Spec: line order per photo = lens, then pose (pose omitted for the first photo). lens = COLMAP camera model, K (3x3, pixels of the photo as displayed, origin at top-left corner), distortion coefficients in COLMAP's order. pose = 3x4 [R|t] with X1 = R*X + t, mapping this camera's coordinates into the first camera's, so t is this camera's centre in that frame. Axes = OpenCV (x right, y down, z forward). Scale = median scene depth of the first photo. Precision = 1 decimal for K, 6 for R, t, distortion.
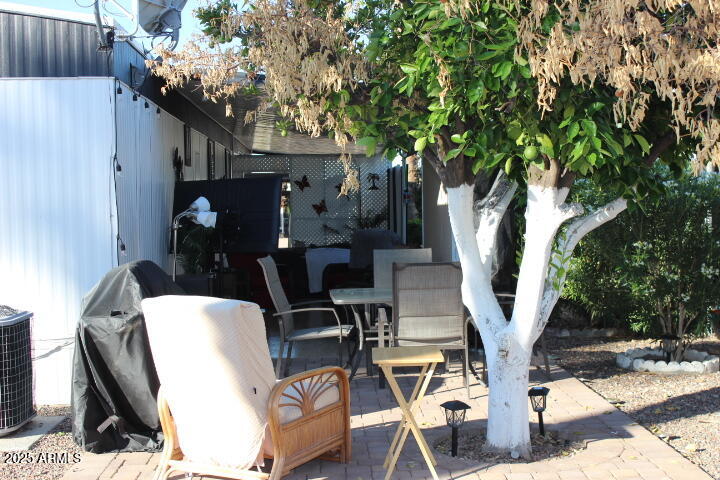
lens RADIAL K [[1002.6, 0, 360.0], [0, 1002.6, 240.0], [0, 0, 1]] dist [0.005695, 0.055979]
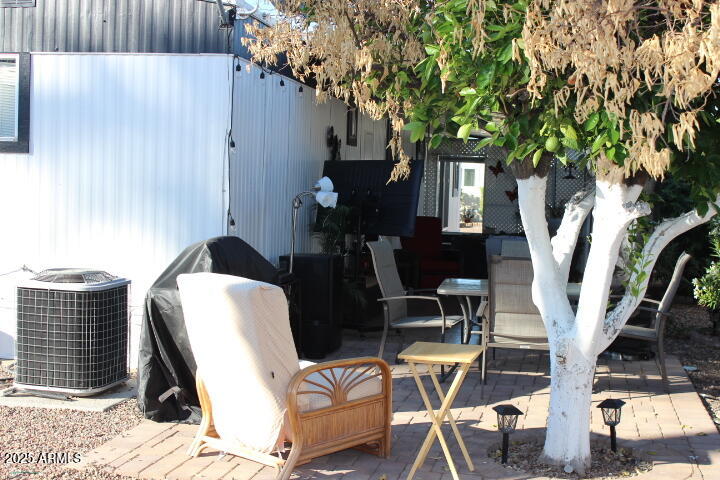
lens RADIAL K [[1002.6, 0, 360.0], [0, 1002.6, 240.0], [0, 0, 1]] dist [0.005695, 0.055979]
pose [[0.974413, 0.061976, -0.216053, 0.142316], [-0.058390, 0.998030, 0.022949, -0.007557], [0.217050, -0.009747, 0.976112, 0.046347]]
